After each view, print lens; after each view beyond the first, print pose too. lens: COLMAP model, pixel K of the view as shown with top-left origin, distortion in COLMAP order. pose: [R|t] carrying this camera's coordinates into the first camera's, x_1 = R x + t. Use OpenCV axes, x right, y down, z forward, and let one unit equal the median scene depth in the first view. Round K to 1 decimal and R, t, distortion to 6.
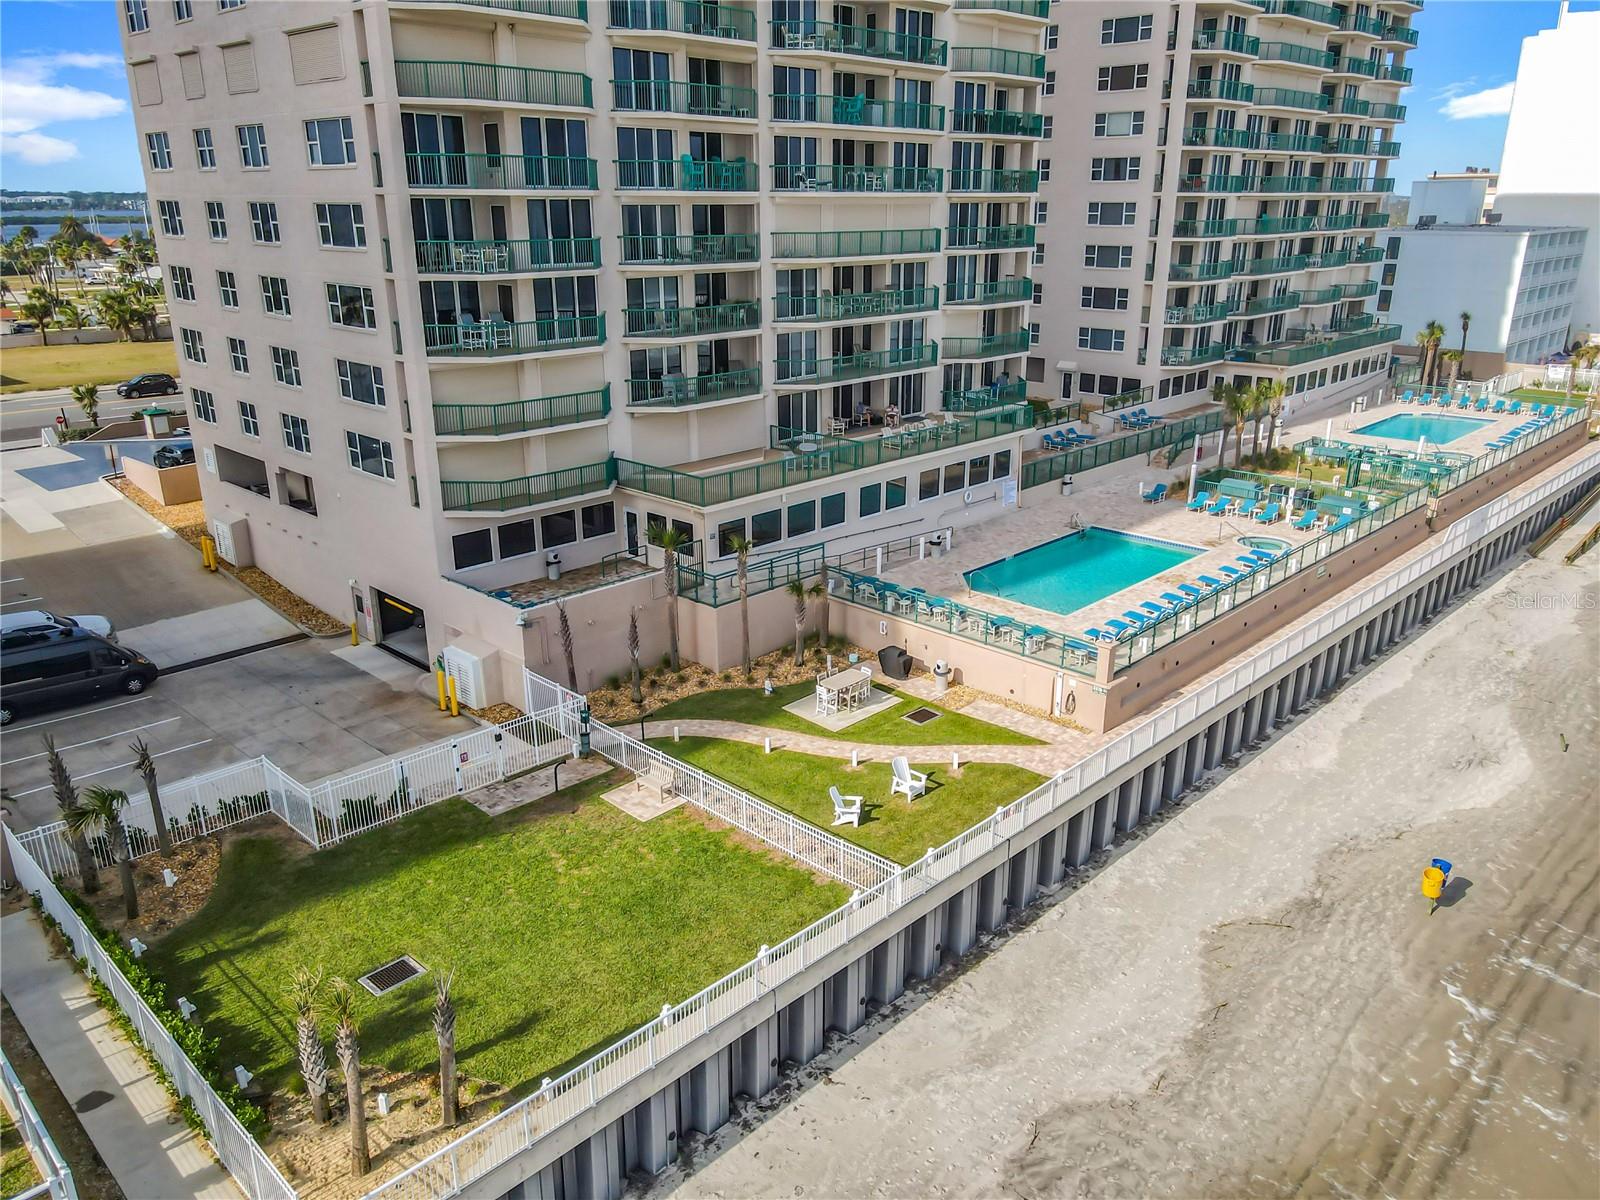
lens RADIAL K [[1152.6, 0, 821.9], [0, 1152.6, 652.5], [0, 0, 1]] dist [0.012860, 0.002321]
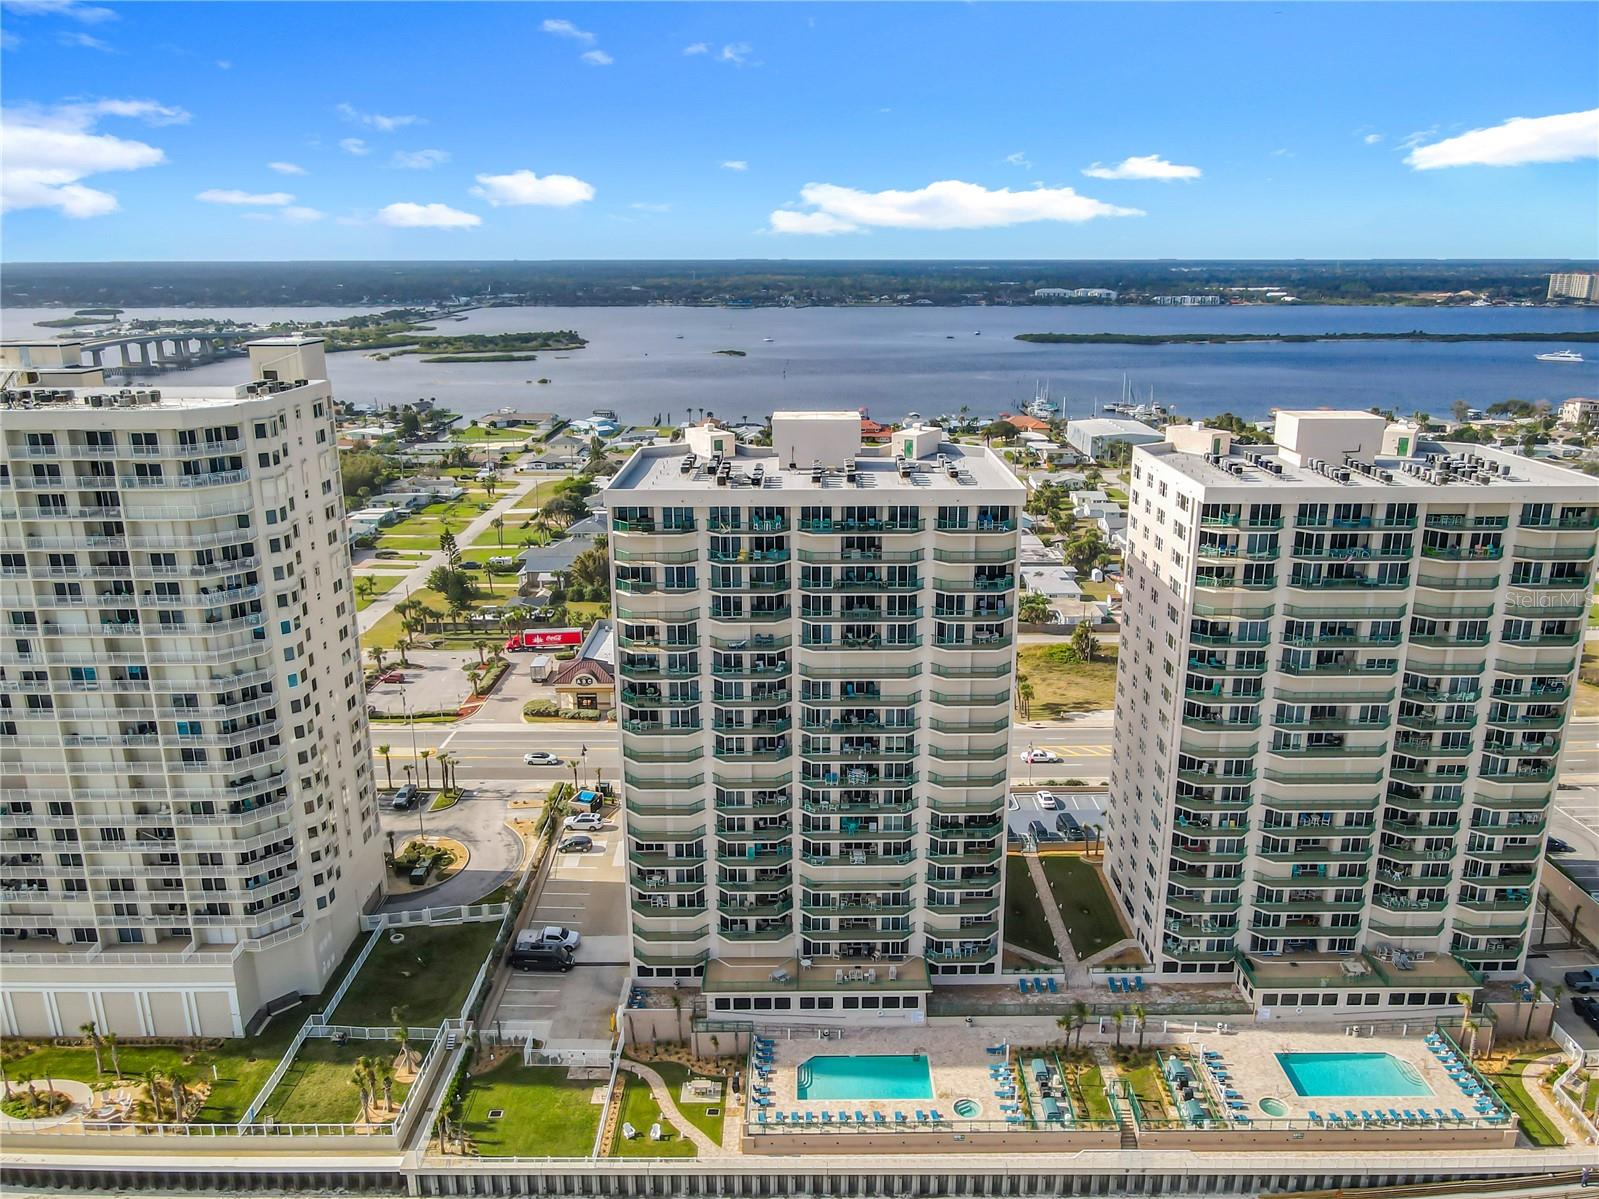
lens RADIAL K [[1214.0, 0, 799.5], [0, 1214.0, 599.5], [0, 0, 1]] dist [-0.004223, 0.000670]
pose [[0.684941, 0.200668, -0.700420, 1.711279], [-0.263064, 0.964589, 0.019102, -1.044296], [0.679450, 0.171171, 0.713476, -0.914155]]
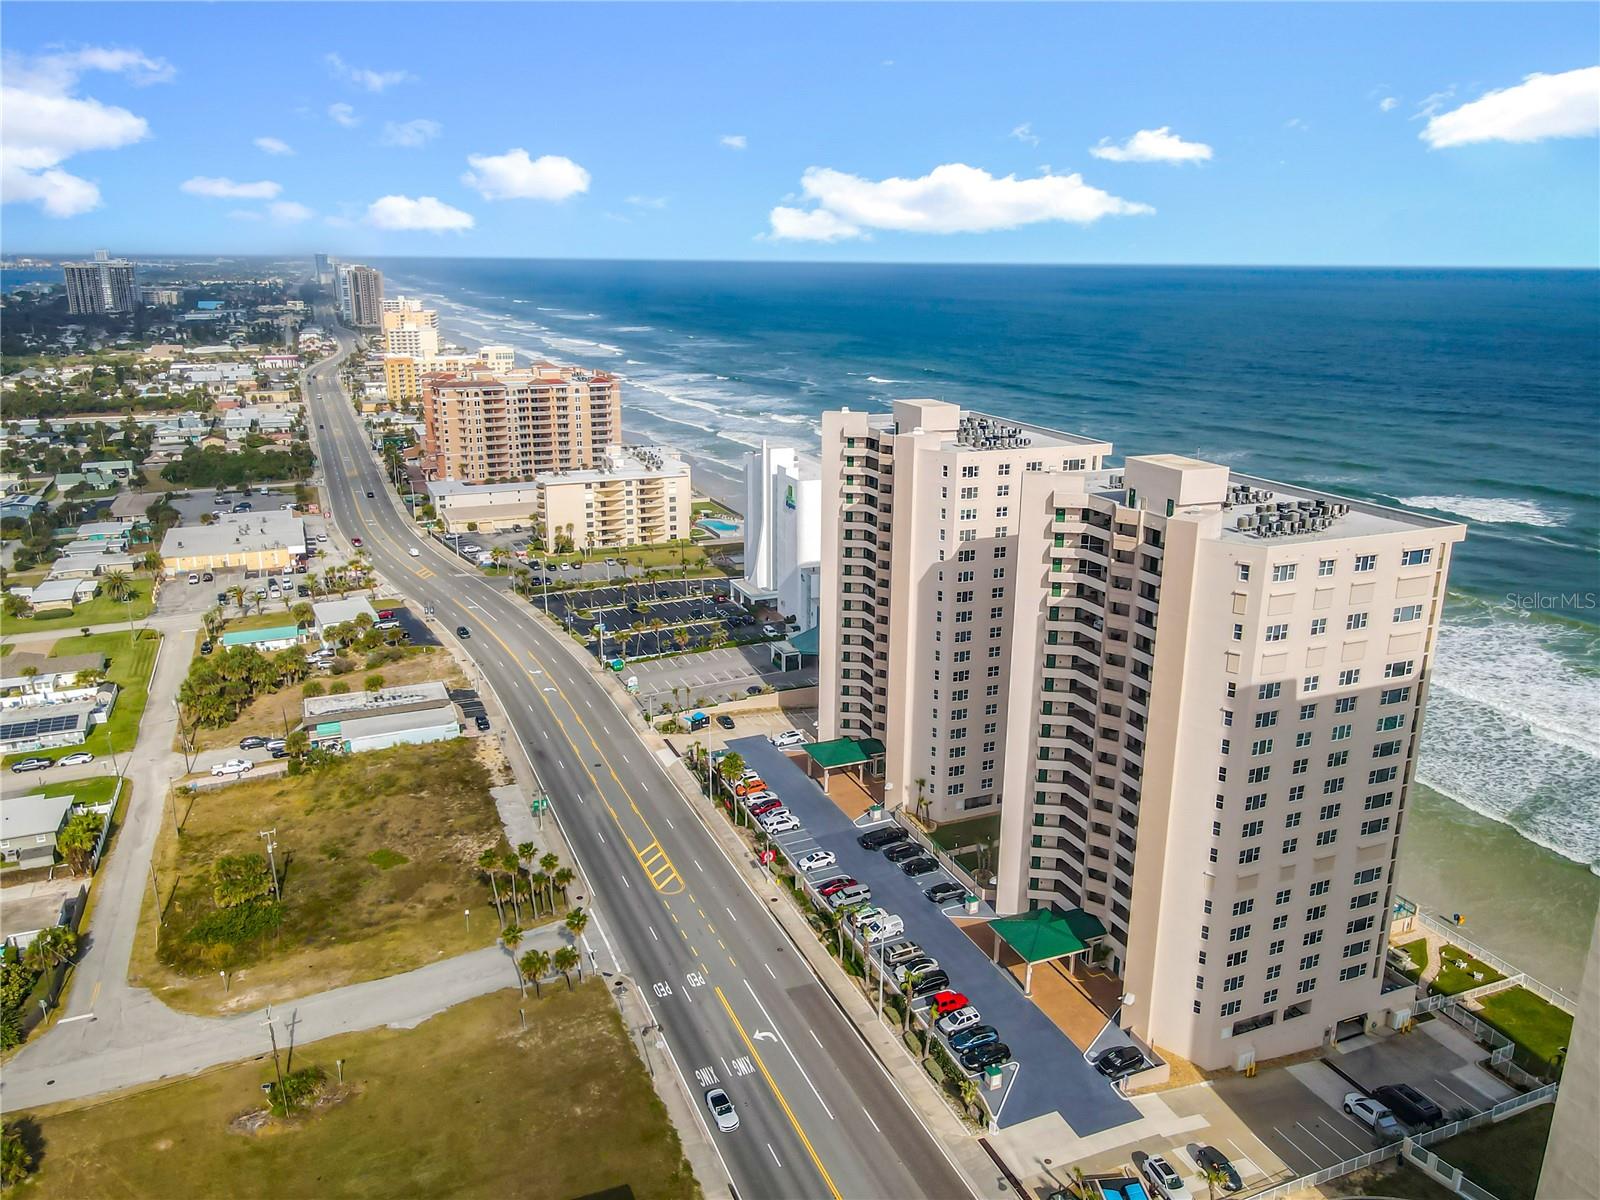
lens RADIAL K [[1175.6, 0, 833.3], [0, 1175.6, 597.2], [0, 0, 1]] dist [0.003687, 0.070106]
pose [[0.385014, -0.249823, 0.888455, -3.063370], [0.323099, 0.938232, 0.123804, -1.705784], [-0.864507, 0.239392, 0.441950, 0.598689]]
